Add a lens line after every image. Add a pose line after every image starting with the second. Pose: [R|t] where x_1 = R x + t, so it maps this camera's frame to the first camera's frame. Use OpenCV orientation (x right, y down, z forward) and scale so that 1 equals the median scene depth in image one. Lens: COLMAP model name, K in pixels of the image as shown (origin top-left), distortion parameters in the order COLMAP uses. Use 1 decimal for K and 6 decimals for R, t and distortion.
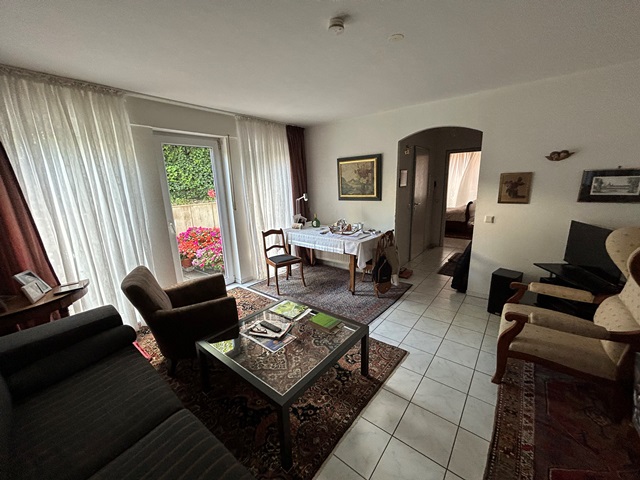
lens RADIAL K [[257.1, 0, 320.0], [0, 257.1, 240.0], [0, 0, 1]] dist [-0.001461, -0.000053]
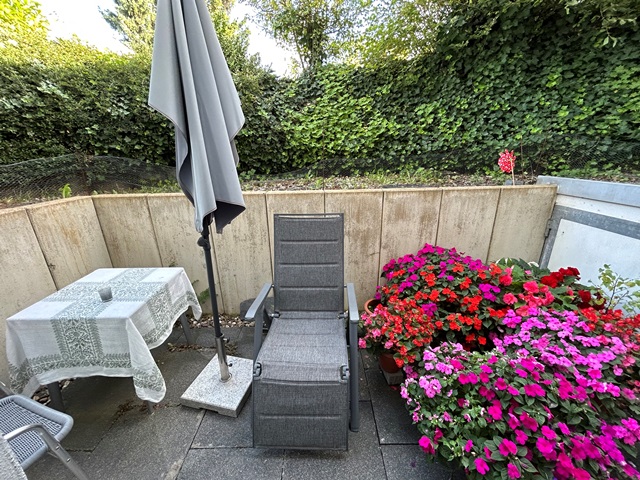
lens RADIAL K [[257.1, 0, 320.0], [0, 257.1, 240.0], [0, 0, 1]] dist [-0.001461, -0.000053]
pose [[0.624984, 0.260418, -0.735919, -0.262094], [-0.172638, 0.965482, 0.195039, -0.087586], [0.761309, 0.005151, 0.648369, 0.505506]]
